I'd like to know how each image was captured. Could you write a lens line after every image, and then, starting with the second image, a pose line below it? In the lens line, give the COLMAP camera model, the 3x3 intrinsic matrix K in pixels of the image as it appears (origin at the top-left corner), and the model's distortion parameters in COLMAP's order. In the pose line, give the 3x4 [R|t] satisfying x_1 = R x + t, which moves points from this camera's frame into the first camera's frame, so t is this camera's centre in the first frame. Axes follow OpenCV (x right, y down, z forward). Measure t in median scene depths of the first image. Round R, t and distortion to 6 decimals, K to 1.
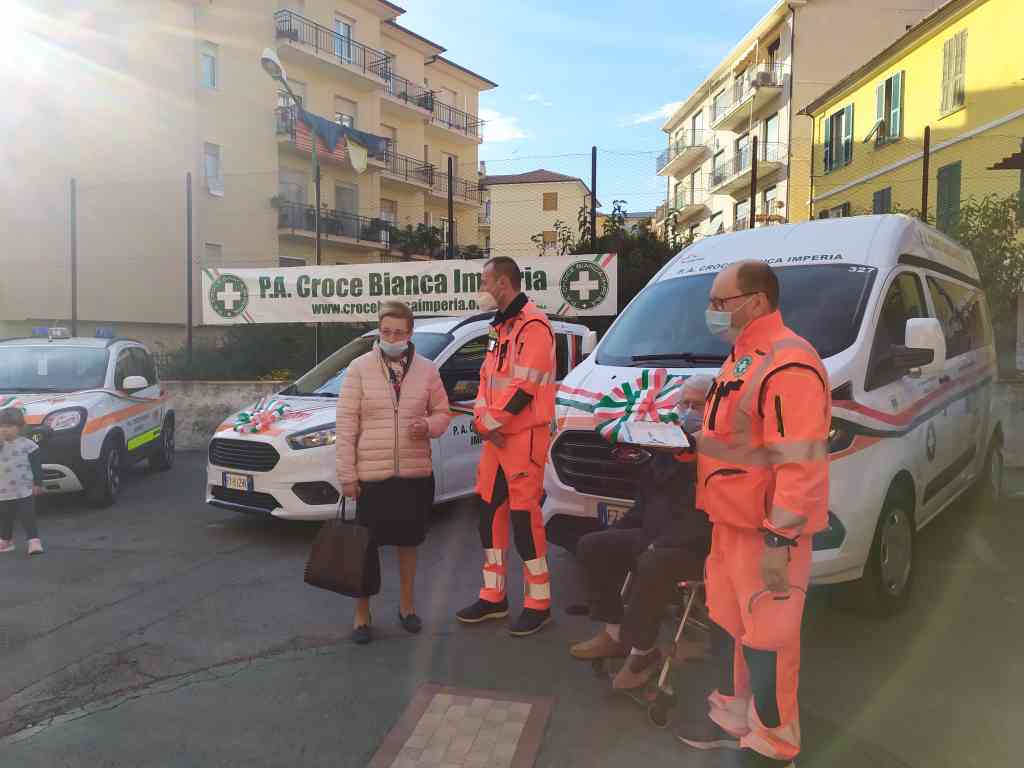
lens RADIAL K [[783.3, 0, 514.6], [0, 783.3, 381.3], [0, 0, 1]] dist [0.040618, -0.030202]
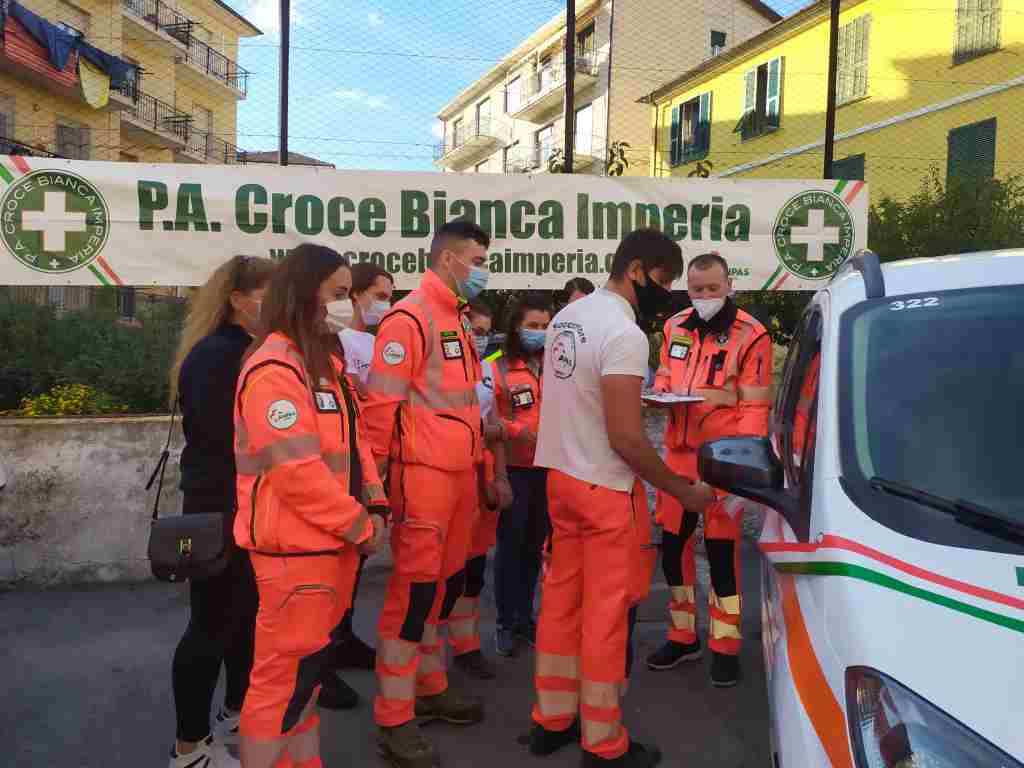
lens RADIAL K [[783.3, 0, 508.3], [0, 783.3, 380.8], [0, 0, 1]] dist [0.040618, -0.030202]
pose [[0.934124, -0.005244, 0.356909, -0.291578], [0.008496, 0.999935, -0.007546, -0.015592], [-0.356847, 0.010081, 0.934109, 0.516179]]
